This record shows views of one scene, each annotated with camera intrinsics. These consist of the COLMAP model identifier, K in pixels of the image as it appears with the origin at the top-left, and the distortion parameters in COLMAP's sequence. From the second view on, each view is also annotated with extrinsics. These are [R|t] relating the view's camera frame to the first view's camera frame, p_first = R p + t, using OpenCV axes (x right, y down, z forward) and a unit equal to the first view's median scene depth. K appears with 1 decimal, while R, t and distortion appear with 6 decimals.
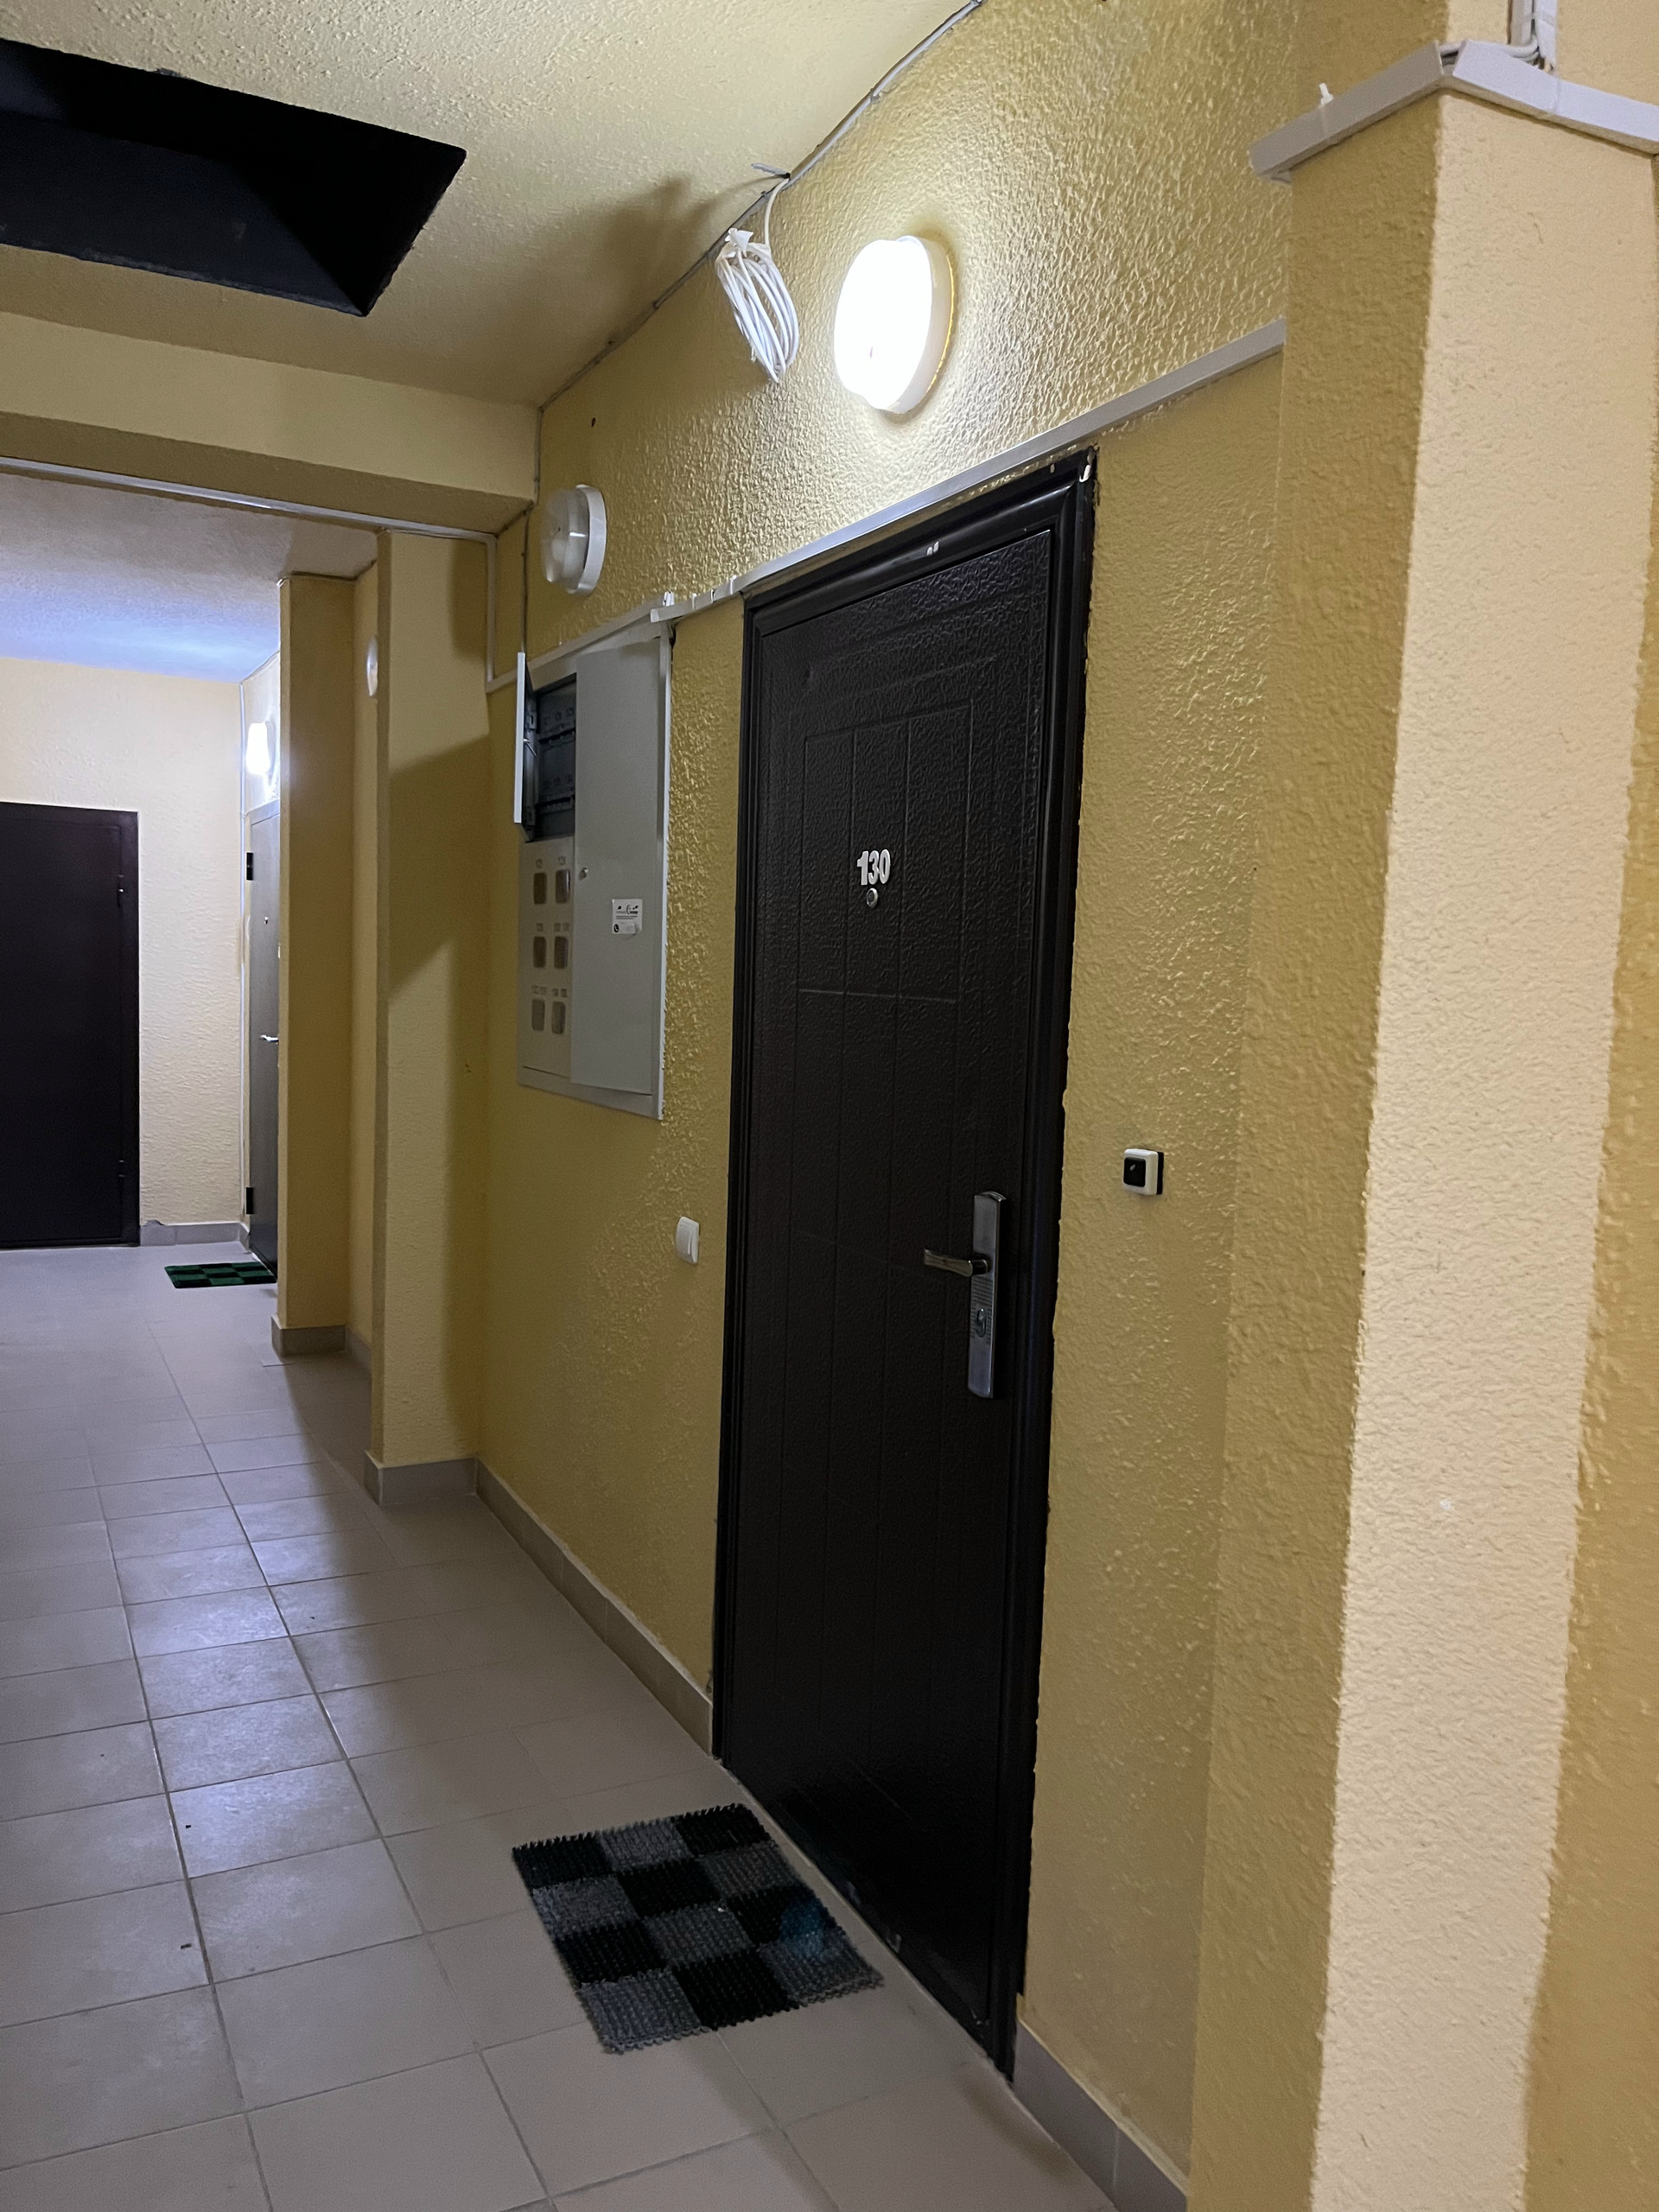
lens RADIAL K [[1692.9, 0, 828.8], [0, 1692.9, 1122.7], [0, 0, 1]] dist [0.072180, -0.079163]
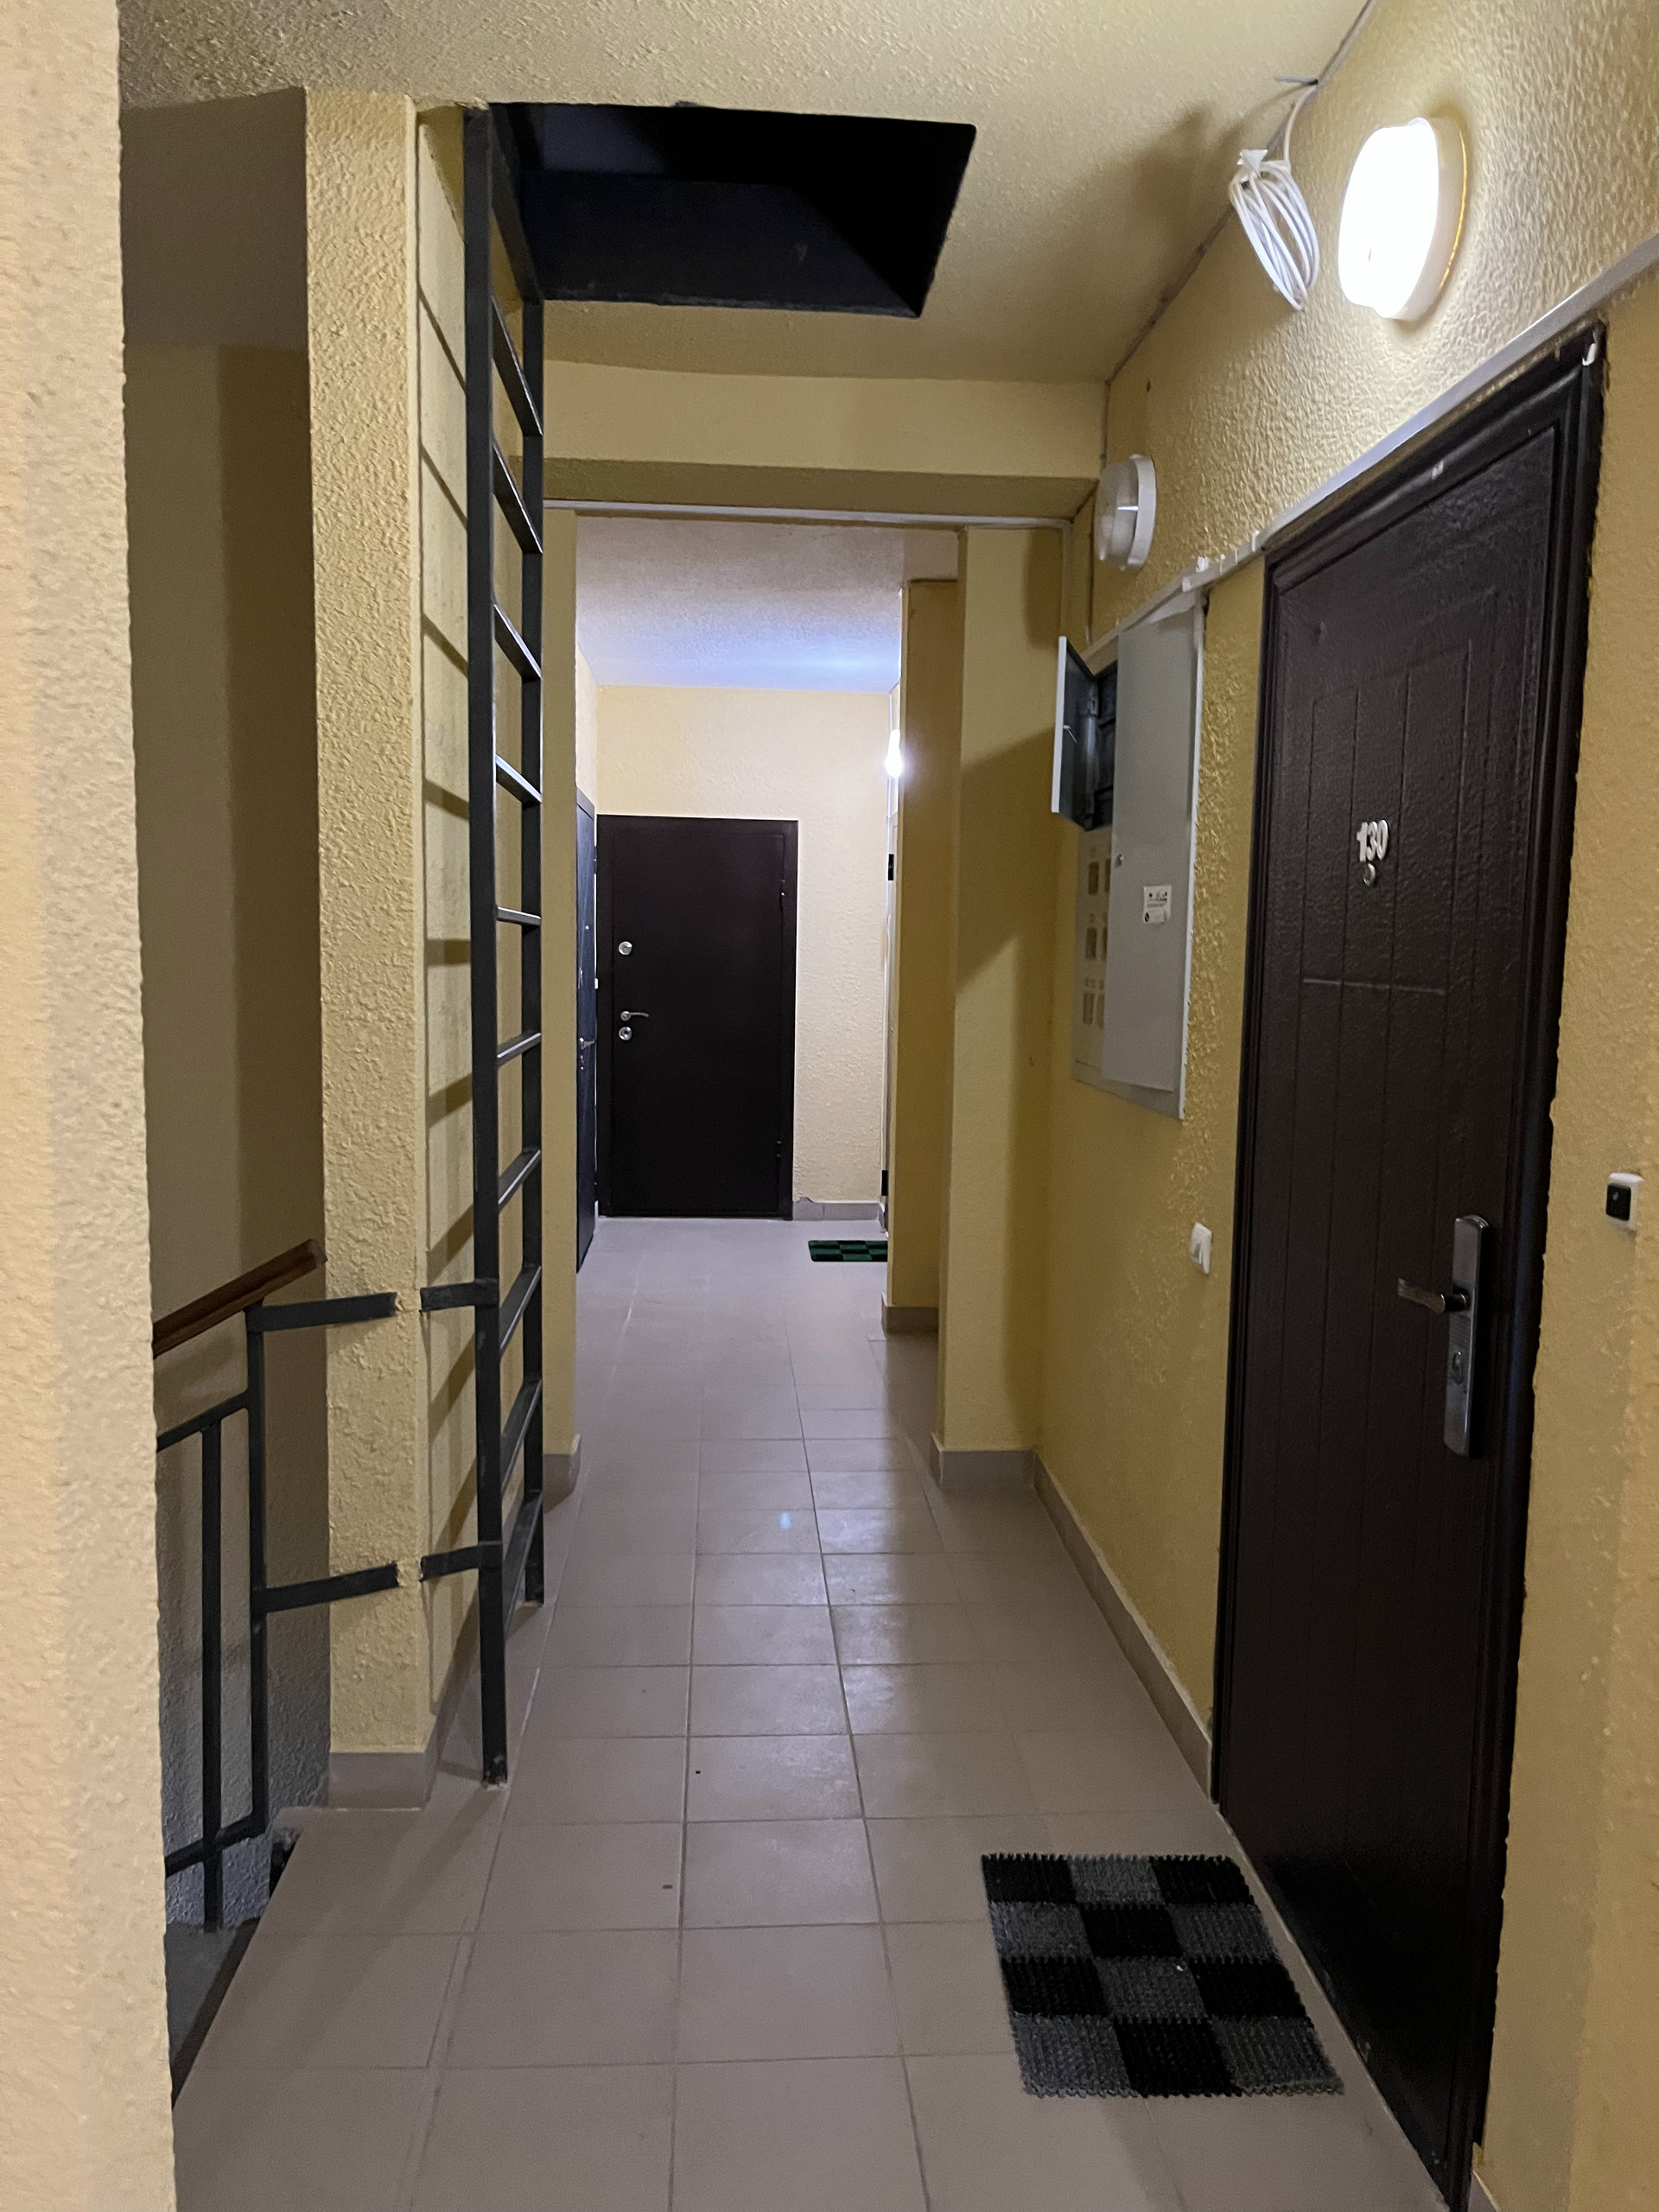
lens RADIAL K [[1682.7, 0, 828.8], [0, 1682.7, 1130.1], [0, 0, 1]] dist [0.065448, -0.076122]
pose [[0.919854, 0.027509, -0.391295, 0.102688], [-0.023379, 0.999609, 0.015315, -0.006154], [0.391564, -0.004940, 0.920138, 0.067293]]
